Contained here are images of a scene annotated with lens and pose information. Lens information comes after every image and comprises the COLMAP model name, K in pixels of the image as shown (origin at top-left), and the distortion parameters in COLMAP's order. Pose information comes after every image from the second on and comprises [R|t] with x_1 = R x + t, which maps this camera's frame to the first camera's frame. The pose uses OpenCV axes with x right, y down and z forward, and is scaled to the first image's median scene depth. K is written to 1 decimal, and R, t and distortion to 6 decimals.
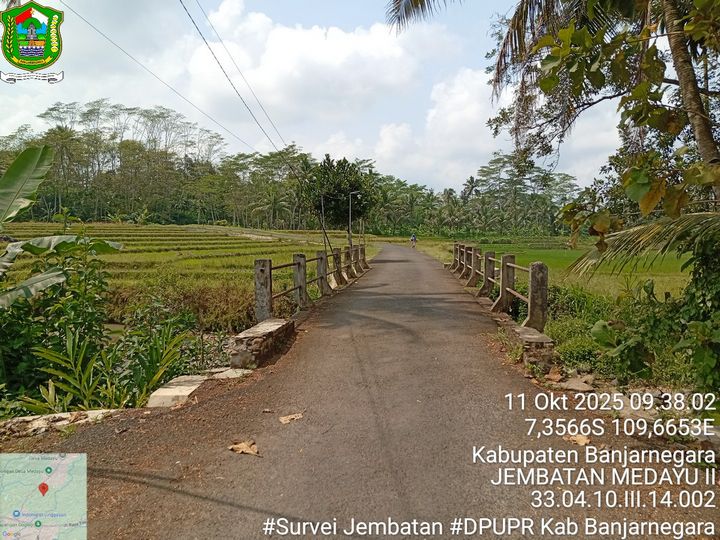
lens RADIAL K [[553.2, 0, 361.0], [0, 553.2, 277.3], [0, 0, 1]] dist [0.059942, -0.126316]
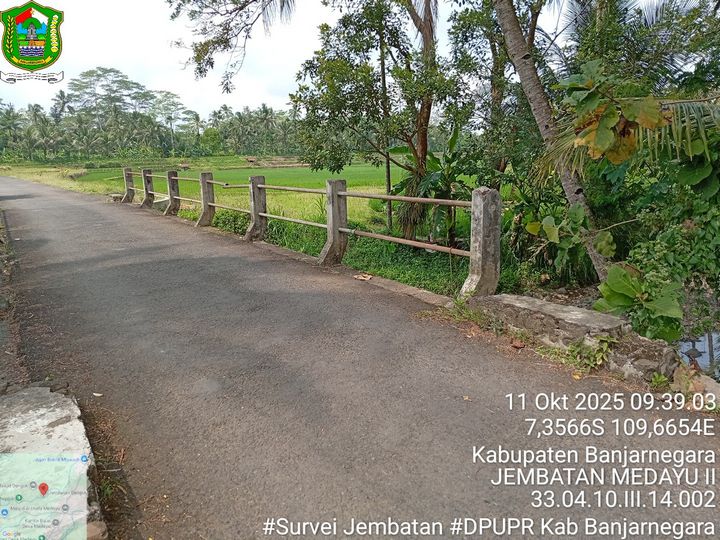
lens RADIAL K [[553.2, 0, 364.8], [0, 553.2, 273.8], [0, 0, 1]] dist [0.059942, -0.126316]
pose [[0.775794, -0.158861, 0.610661, -0.010818], [0.077460, 0.984445, 0.157693, -0.002325], [-0.626214, -0.075035, 0.776032, 0.033613]]
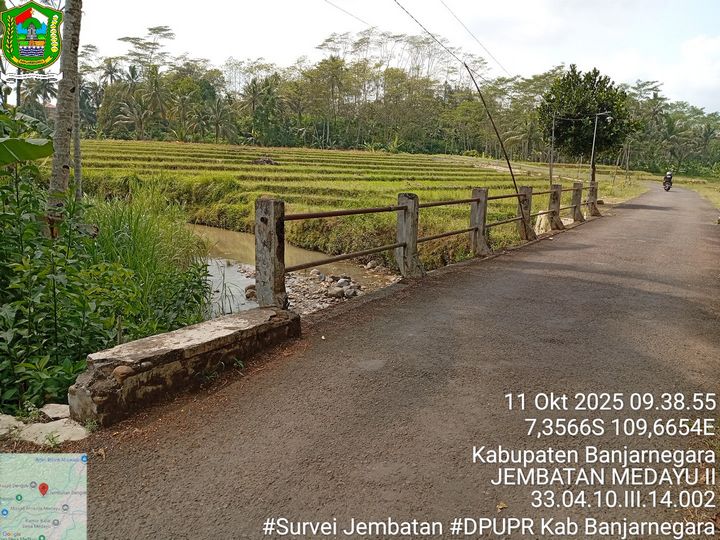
lens RADIAL K [[553.2, 0, 354.4], [0, 553.2, 276.2], [0, 0, 1]] dist [0.059942, -0.126316]
pose [[0.892828, 0.123880, -0.433026, 0.009330], [-0.071966, 0.988316, 0.134355, -0.002263], [0.444611, -0.088793, 0.891312, 0.031643]]
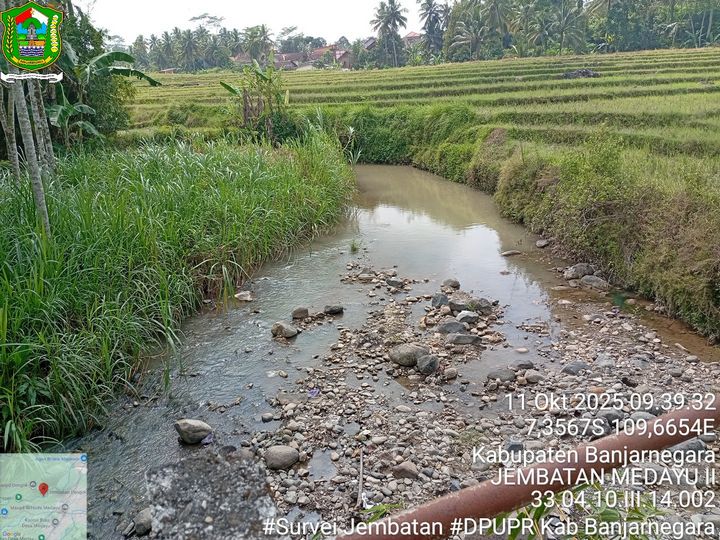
lens RADIAL K [[573.4, 0, 362.3], [0, 573.4, 271.7], [0, 0, 1]] dist [-0.016671, -0.016251]
pose [[0.487006, 0.249085, -0.837127, 0.000011], [-0.009578, 0.959936, 0.280055, -0.008802], [0.873346, -0.128370, 0.469880, 0.114830]]
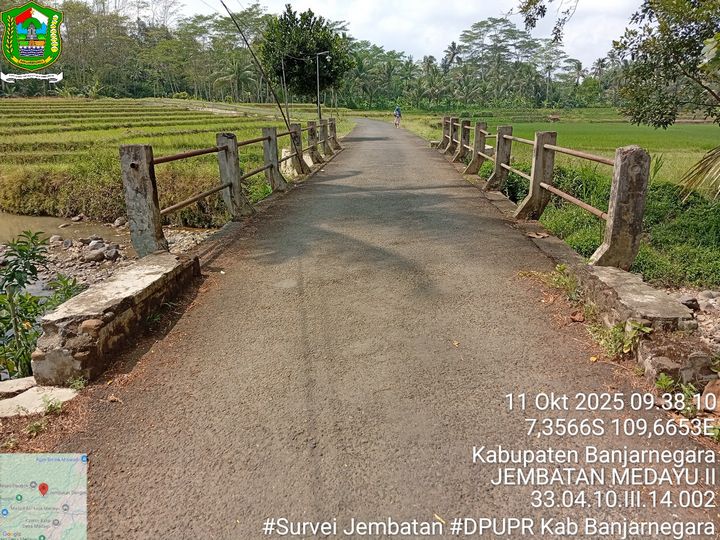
lens RADIAL K [[553.2, 0, 360.1], [0, 553.2, 276.6], [0, 0, 1]] dist [0.059942, -0.126316]
pose [[0.999095, -0.019232, 0.037943, 0.001370], [0.010624, 0.976507, 0.215222, -0.001292], [-0.041190, -0.214624, 0.975828, 0.025294]]
